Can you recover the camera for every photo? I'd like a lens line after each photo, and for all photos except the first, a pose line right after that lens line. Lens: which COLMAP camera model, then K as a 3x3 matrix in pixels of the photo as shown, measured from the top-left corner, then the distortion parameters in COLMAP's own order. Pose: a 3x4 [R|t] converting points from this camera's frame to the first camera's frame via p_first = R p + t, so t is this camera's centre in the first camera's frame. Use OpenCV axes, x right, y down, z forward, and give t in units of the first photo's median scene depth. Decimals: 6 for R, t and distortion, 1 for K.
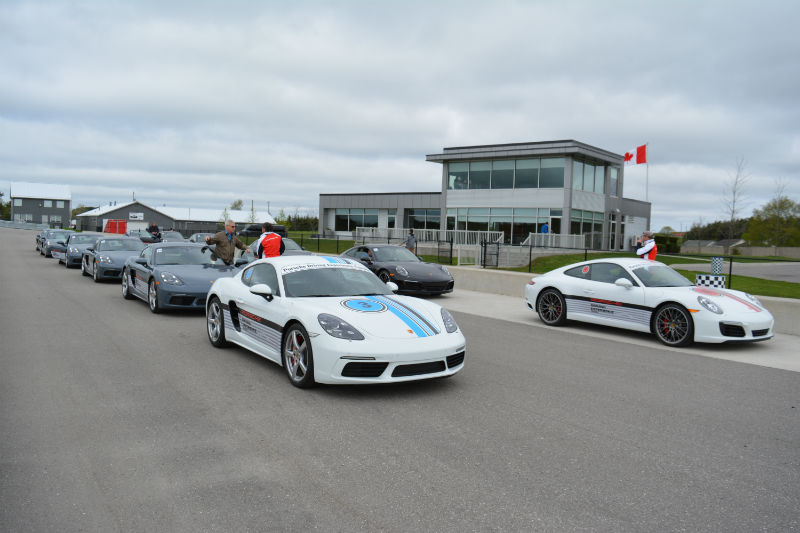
lens RADIAL K [[786.8, 0, 421.0], [0, 786.8, 264.5], [0, 0, 1]] dist [-0.115143, 0.015882]
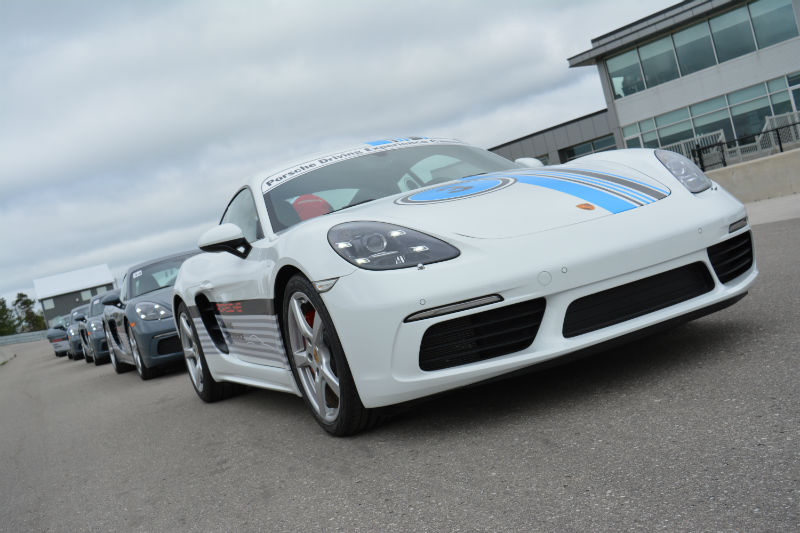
lens RADIAL K [[941.1, 0, 399.5], [0, 941.1, 287.1], [0, 0, 1]] dist [-0.076662, 0.003444]
pose [[0.937404, -0.268792, -0.221413, -0.008121], [0.263564, 0.963163, -0.053406, 0.115118], [0.227612, -0.008293, 0.973717, 0.542518]]
